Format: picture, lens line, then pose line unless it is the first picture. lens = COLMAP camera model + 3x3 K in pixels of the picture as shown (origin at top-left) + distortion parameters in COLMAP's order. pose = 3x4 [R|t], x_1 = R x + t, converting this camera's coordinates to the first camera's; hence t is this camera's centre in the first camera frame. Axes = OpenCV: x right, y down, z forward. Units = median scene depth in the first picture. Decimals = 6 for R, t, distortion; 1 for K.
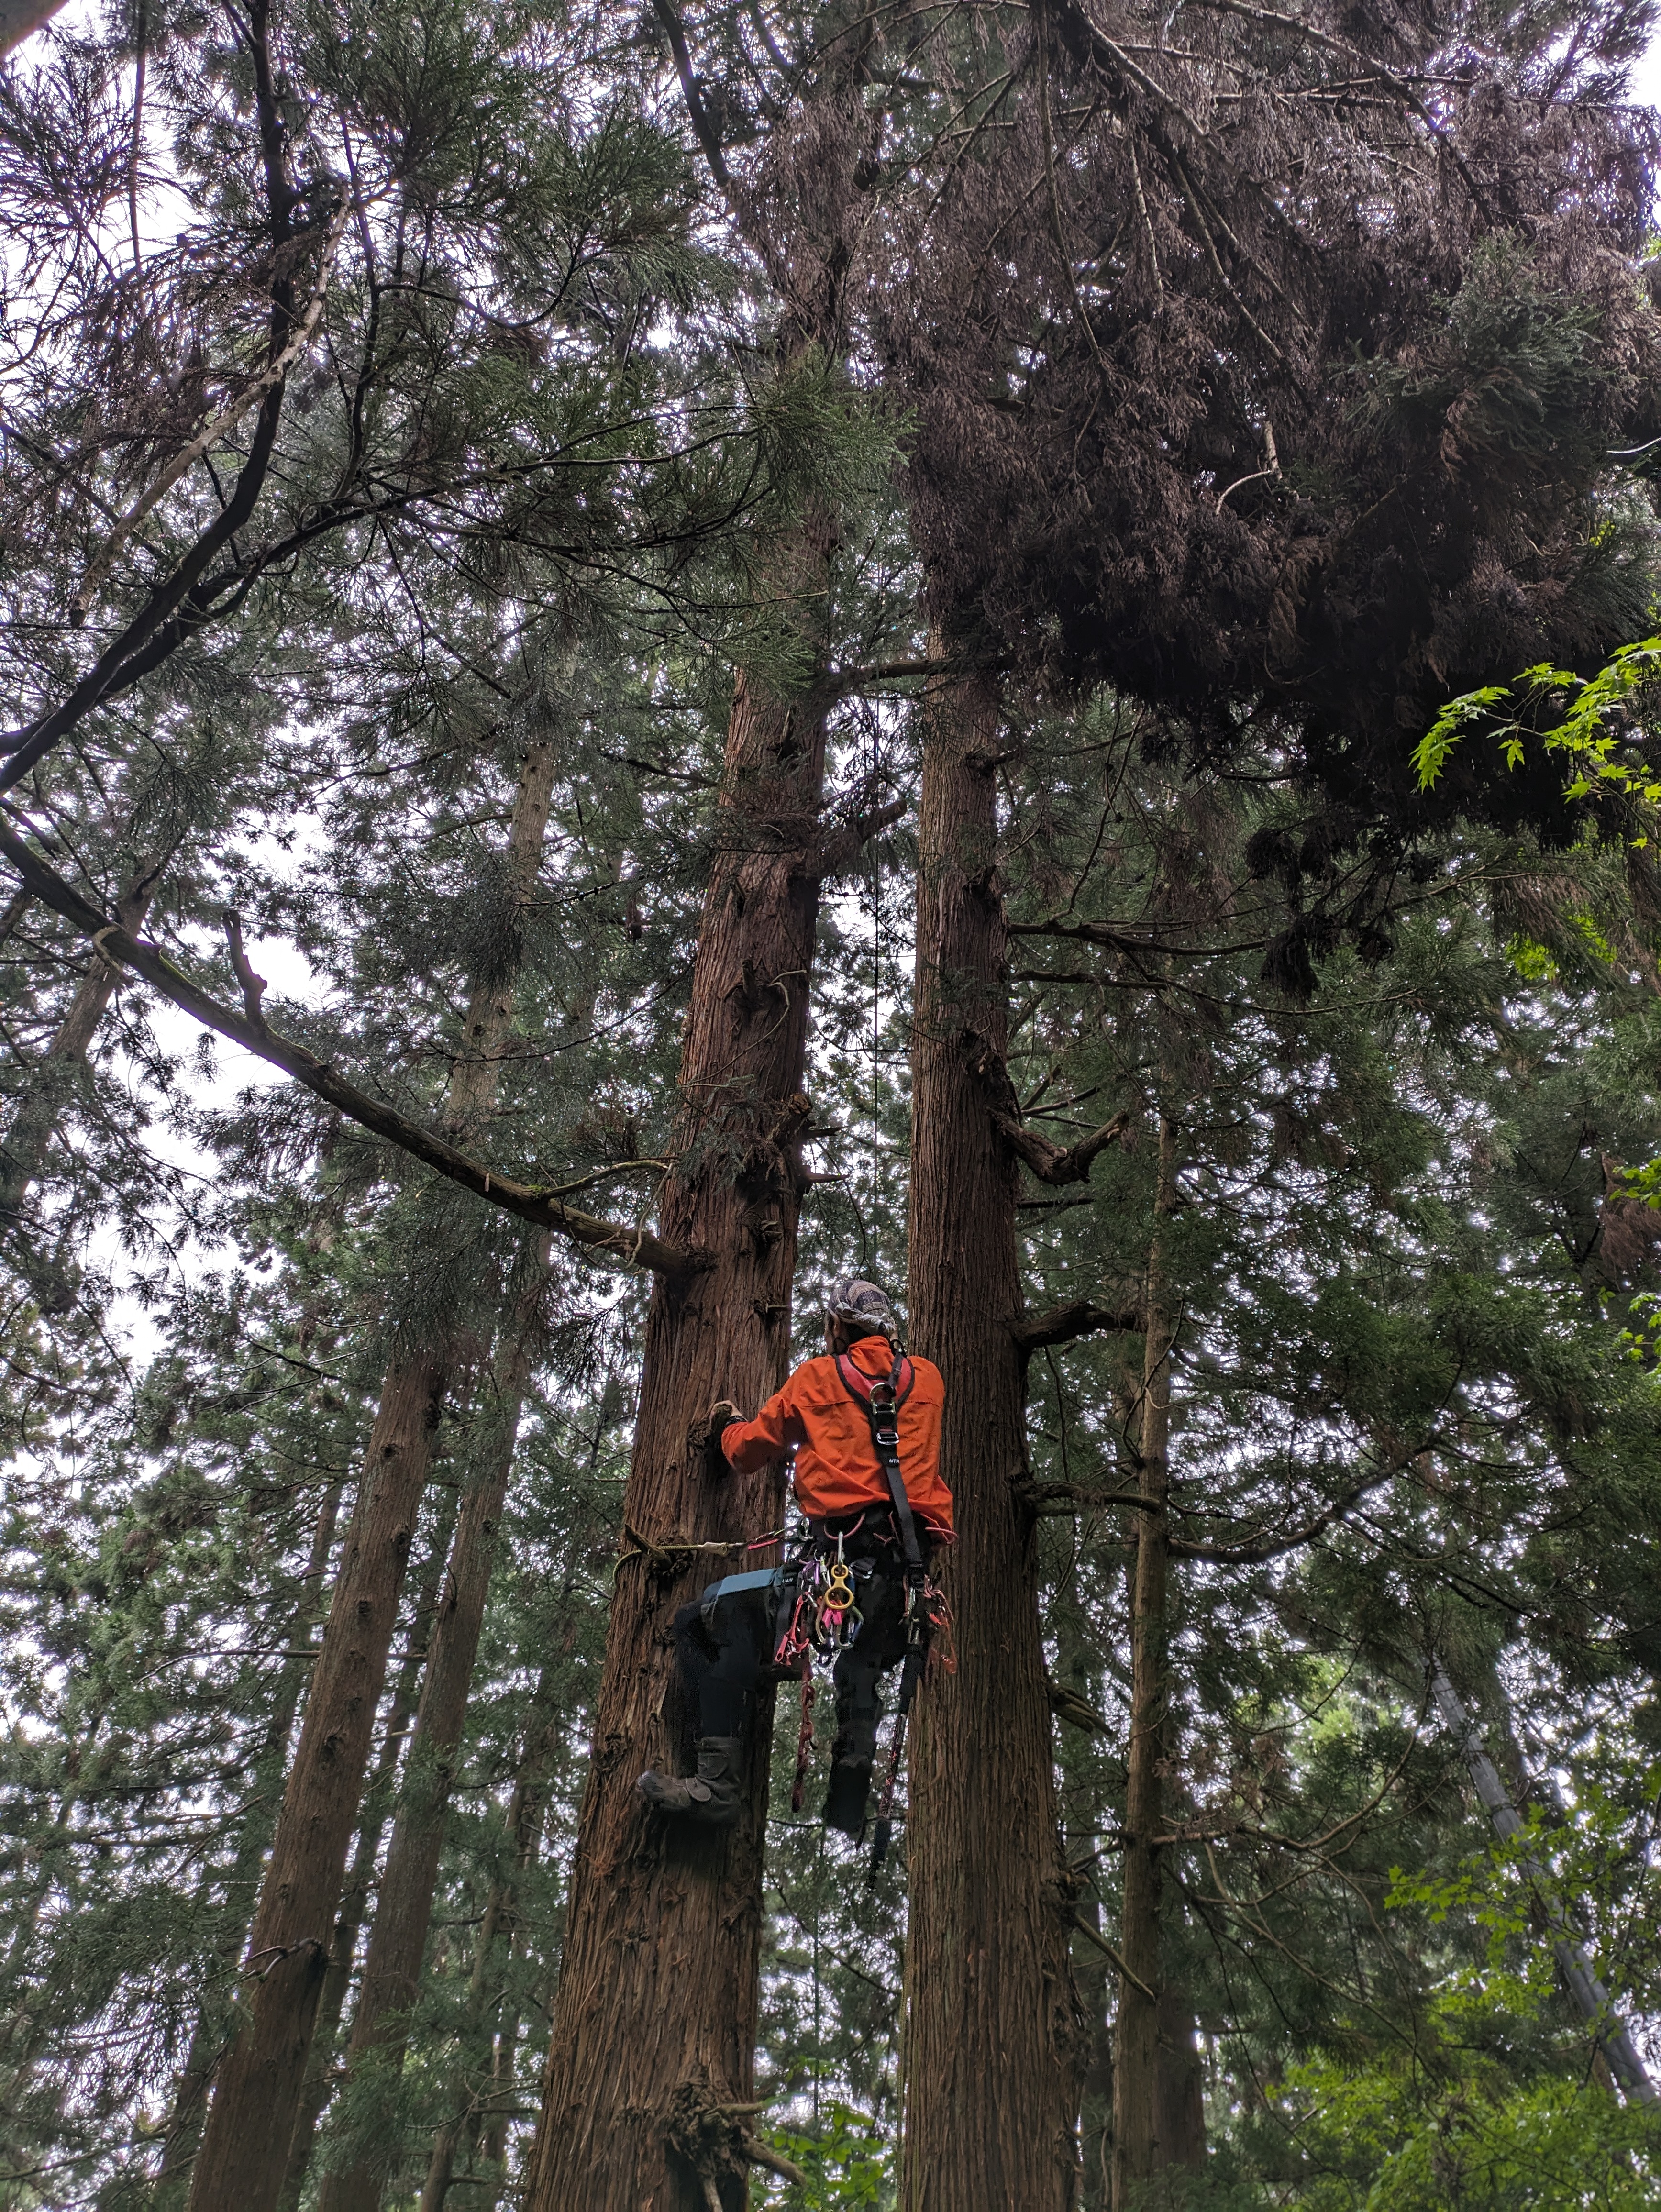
lens RADIAL K [[1582.0, 0, 830.5], [0, 1582.0, 1106.0], [0, 0, 1]] dist [0.116117, -0.124768]
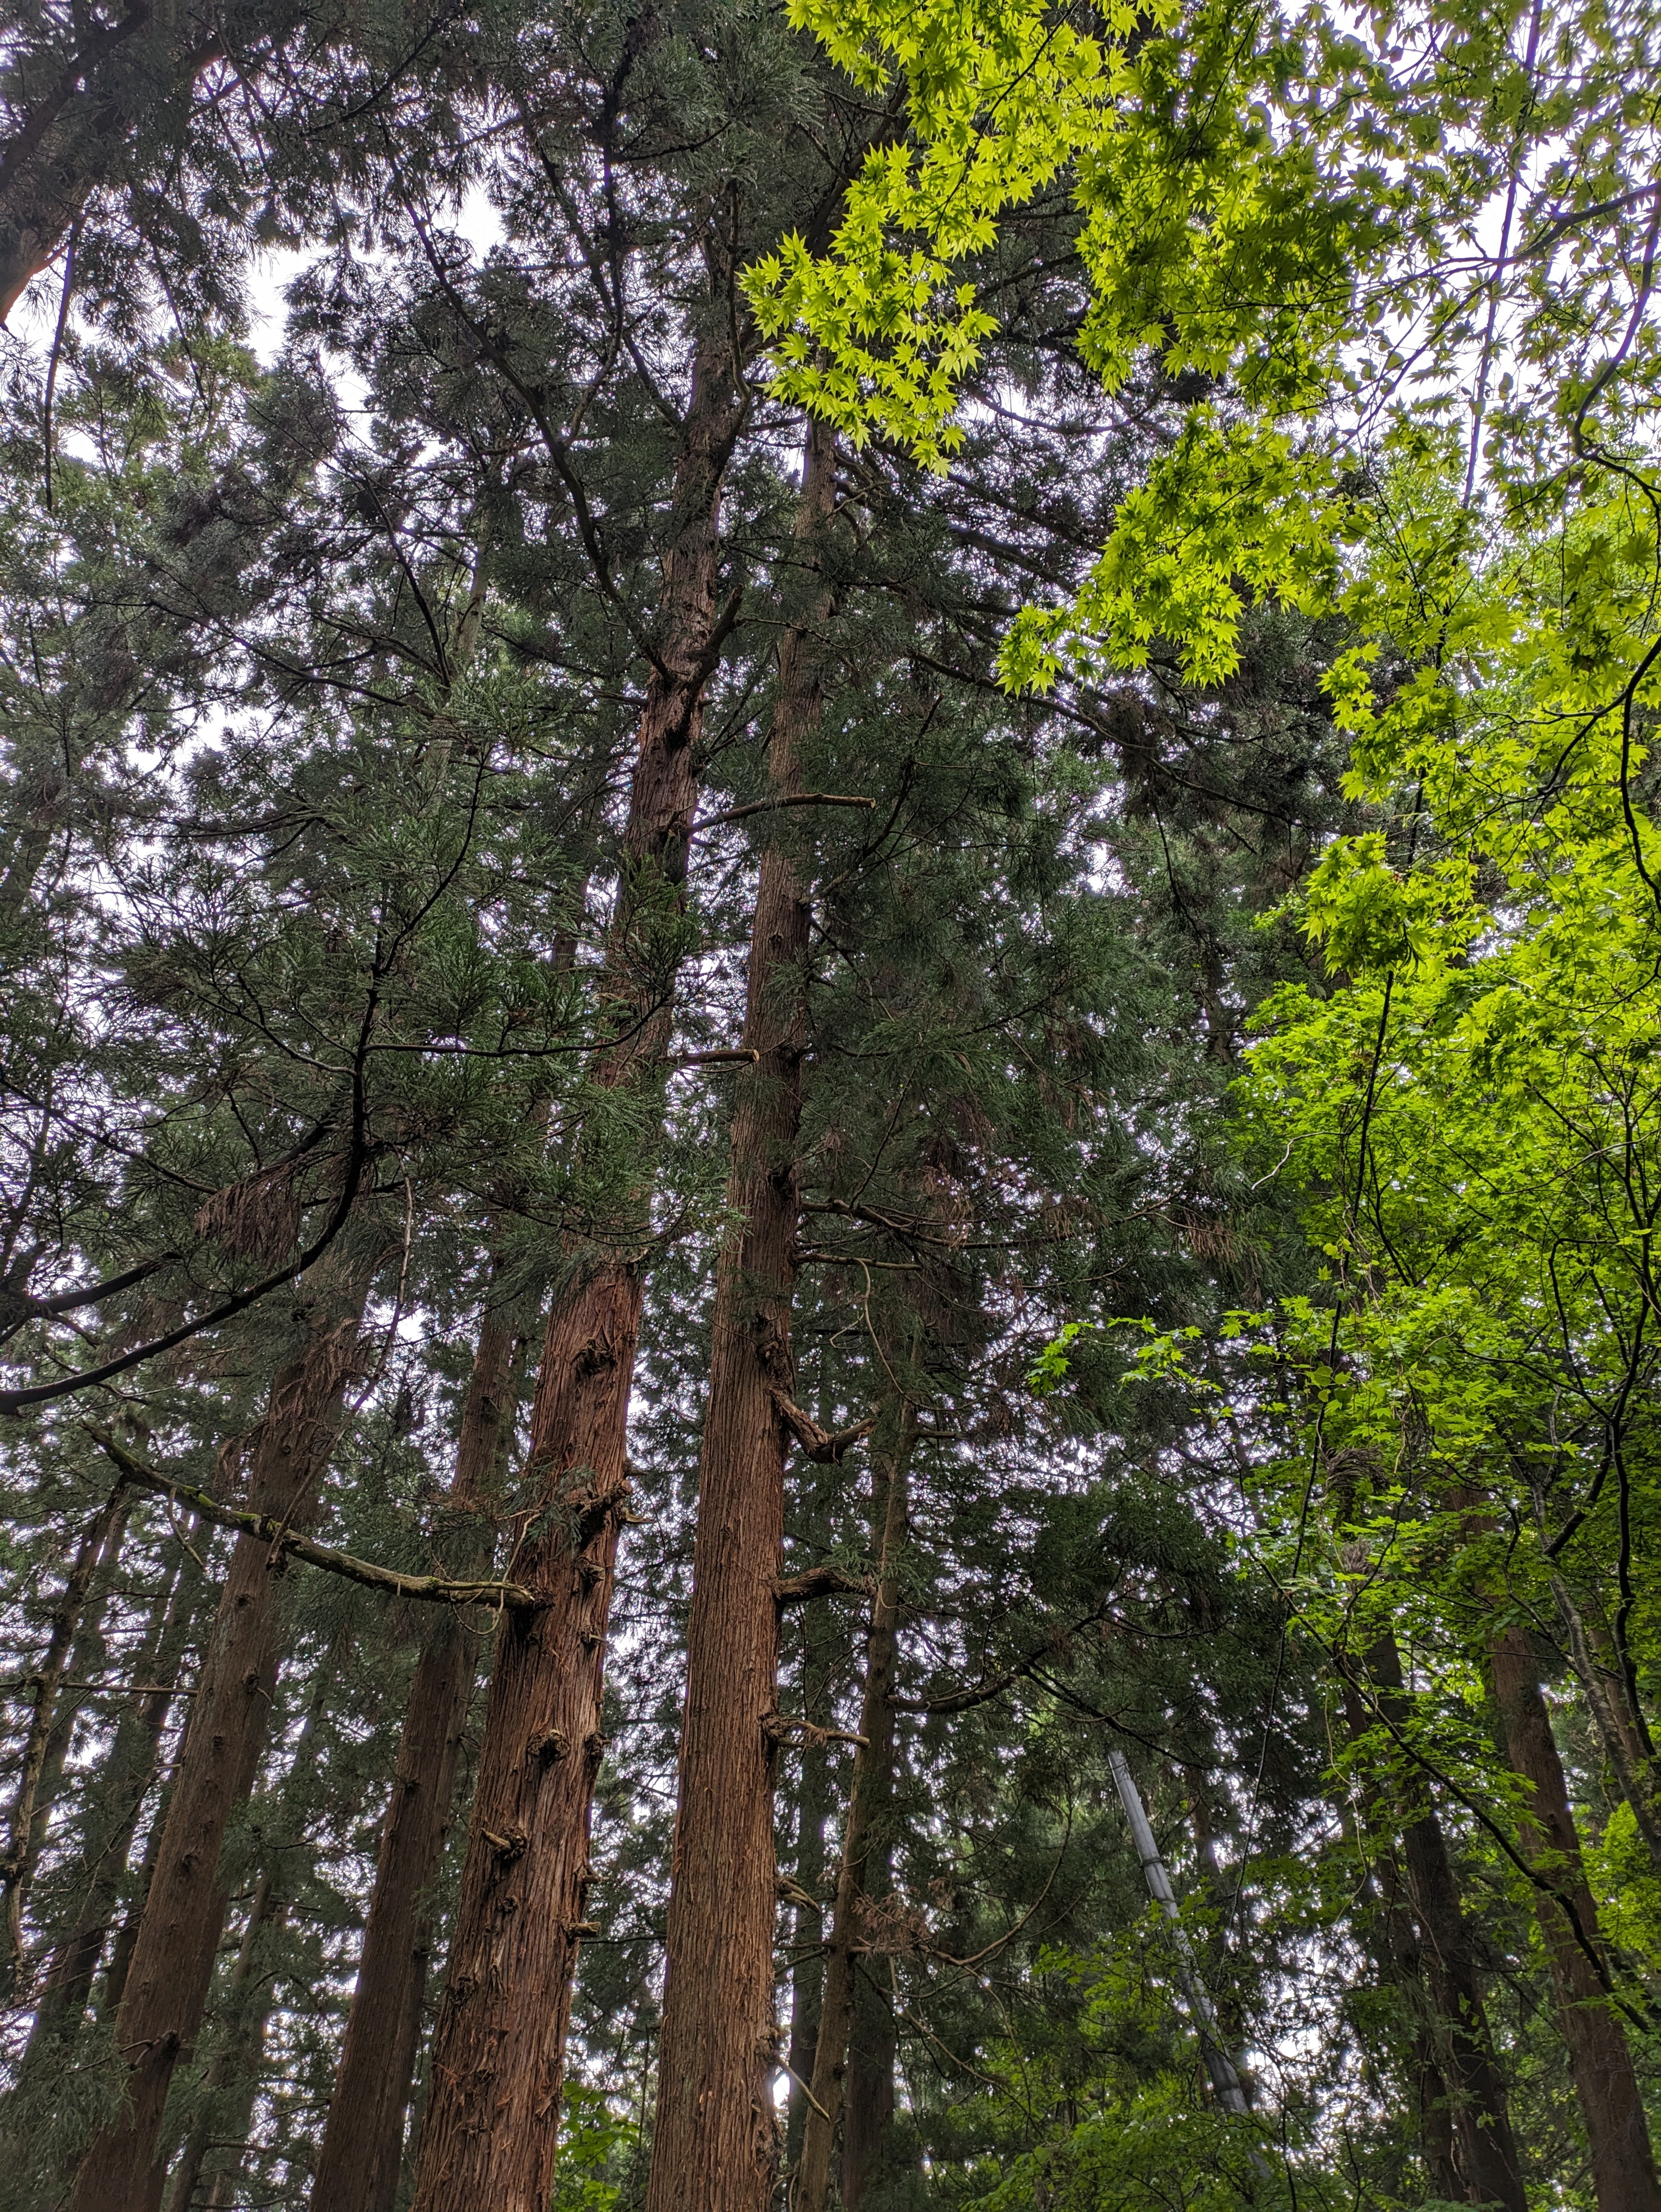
lens RADIAL K [[1582.0, 0, 830.5], [0, 1582.0, 1106.0], [0, 0, 1]] dist [0.116117, -0.124768]
pose [[0.988552, 0.075391, 0.130693, -0.054981], [-0.081740, 0.995686, 0.043905, -0.427286], [-0.126819, -0.054085, 0.990450, -0.386099]]
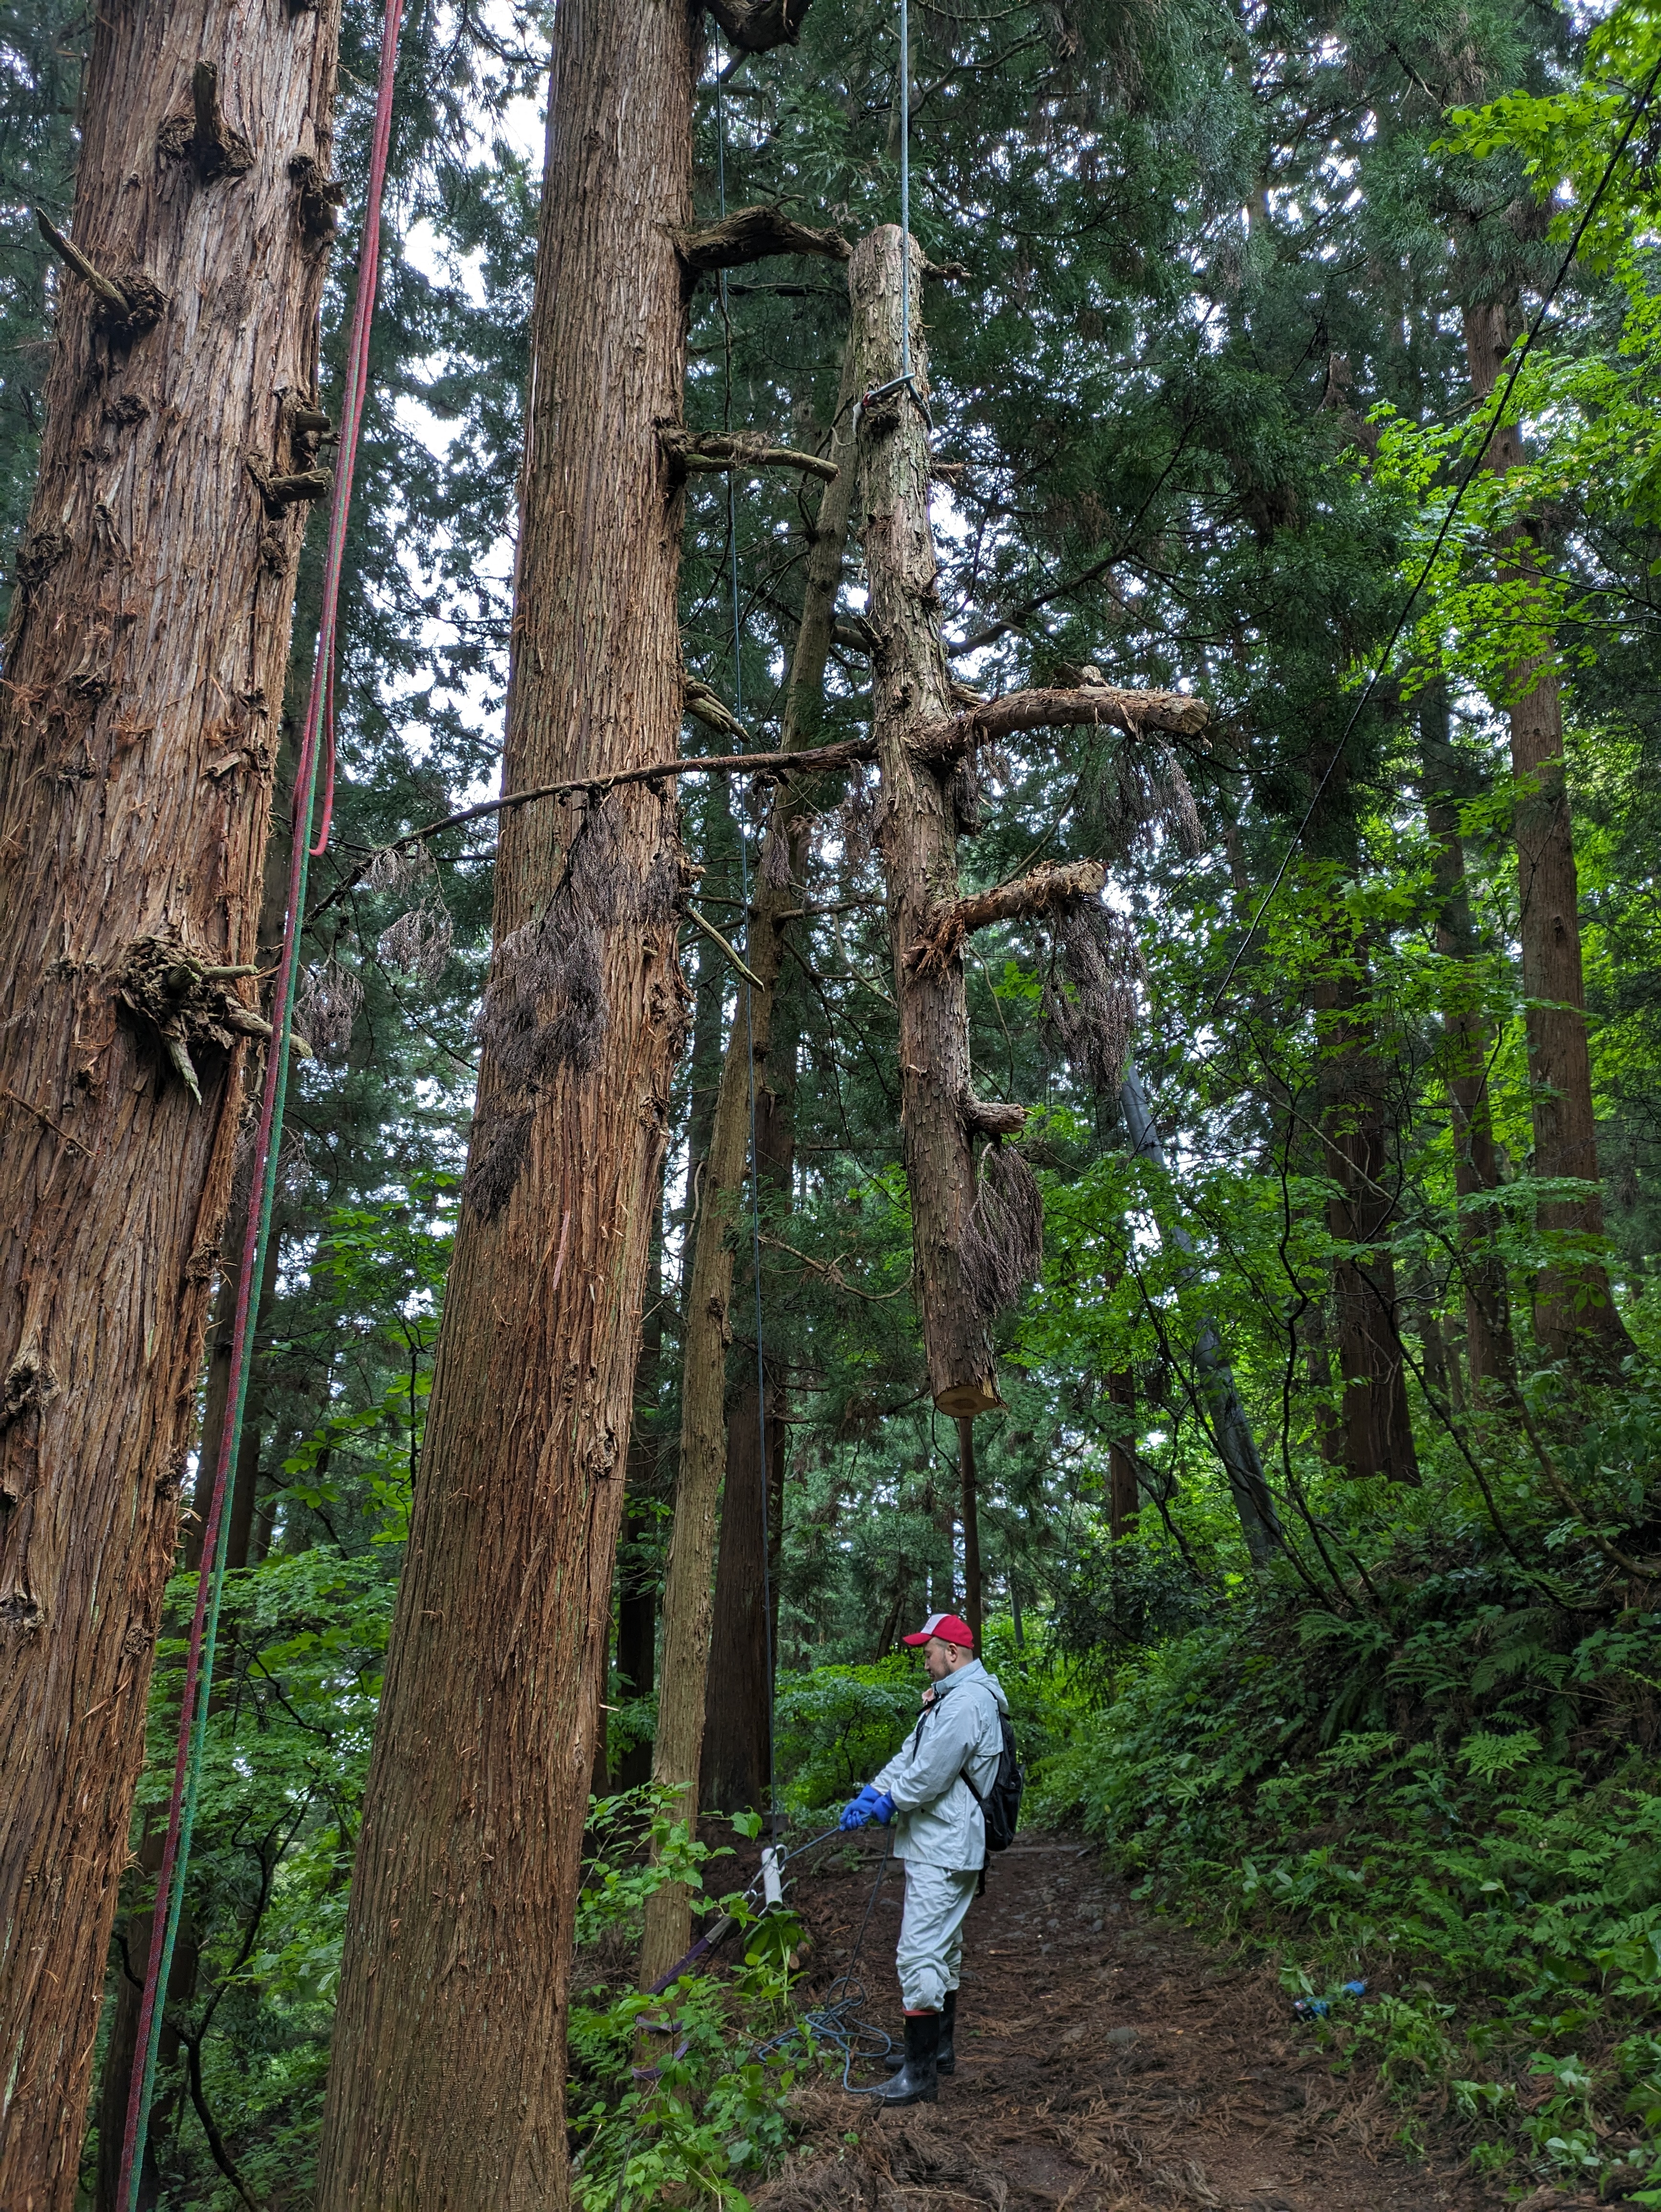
lens RADIAL K [[1582.0, 0, 830.5], [0, 1582.0, 1106.0], [0, 0, 1]] dist [0.116117, -0.124768]
pose [[0.975040, 0.039469, 0.218495, 0.047635], [-0.133718, 0.889980, 0.435954, 0.235792], [-0.177250, -0.454289, 0.873043, 0.198104]]
